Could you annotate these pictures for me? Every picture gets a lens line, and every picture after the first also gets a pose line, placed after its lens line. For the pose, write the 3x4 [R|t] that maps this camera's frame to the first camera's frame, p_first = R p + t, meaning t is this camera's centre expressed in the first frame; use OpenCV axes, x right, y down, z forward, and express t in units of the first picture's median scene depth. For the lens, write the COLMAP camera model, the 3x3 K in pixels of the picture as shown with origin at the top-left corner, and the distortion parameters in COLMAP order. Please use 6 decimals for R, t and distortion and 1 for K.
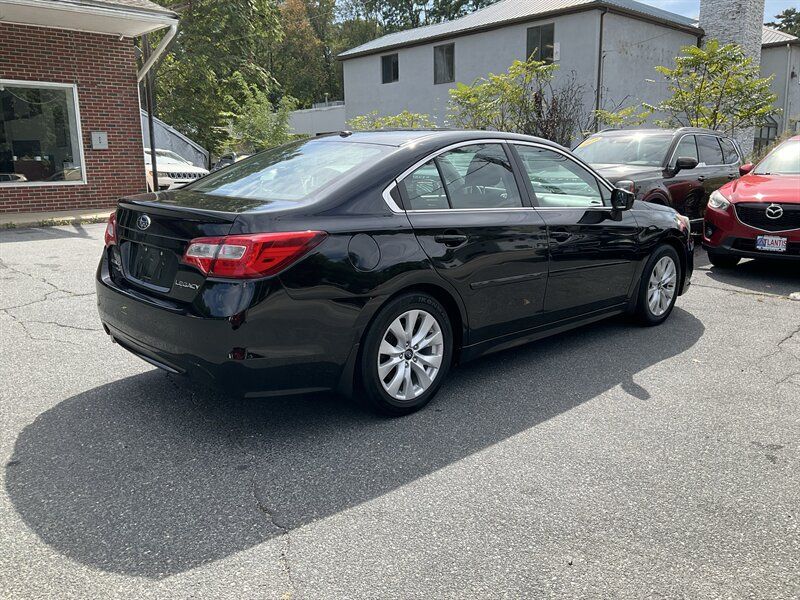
lens RADIAL K [[659.9, 0, 397.9], [0, 659.9, 302.1], [0, 0, 1]] dist [0.080189, -0.142113]
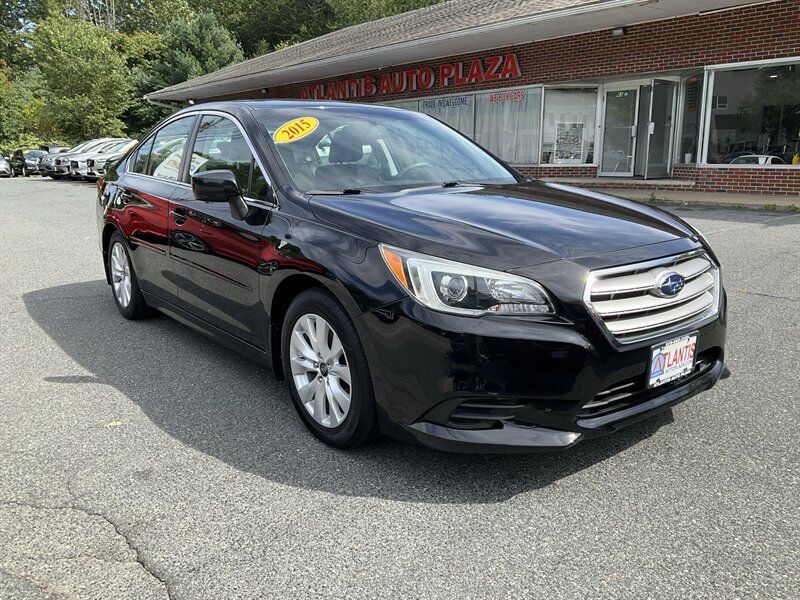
lens RADIAL K [[659.9, 0, 397.9], [0, 659.9, 302.1], [0, 0, 1]] dist [0.080189, -0.142113]
pose [[-0.102085, 0.225851, -0.968798, 0.441402], [-0.202008, 0.948888, 0.242496, -0.106567], [0.974049, 0.220461, -0.051244, 0.536094]]
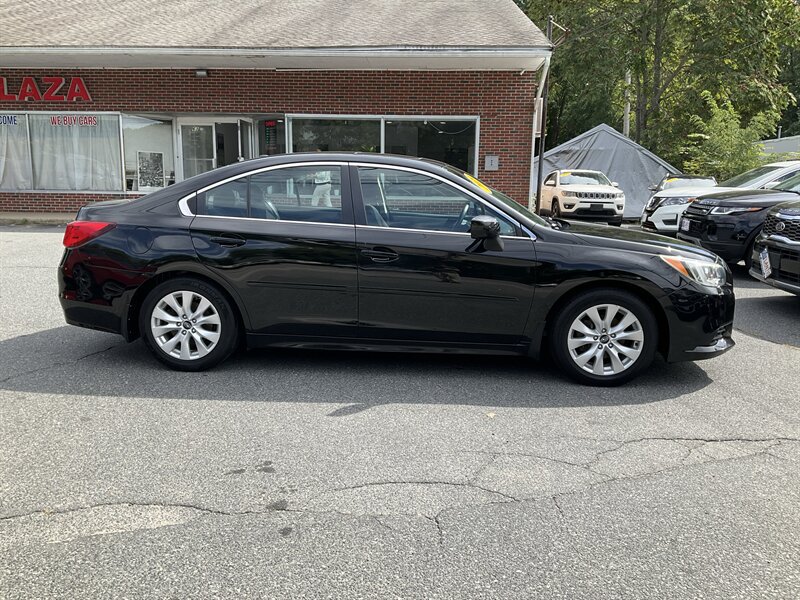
lens RADIAL K [[659.9, 0, 397.9], [0, 659.9, 302.1], [0, 0, 1]] dist [0.080189, -0.142113]
pose [[0.678672, 0.151577, -0.718630, 0.403794], [-0.173311, 0.983890, 0.043852, -0.031082], [0.713700, 0.094786, 0.694009, 0.125830]]
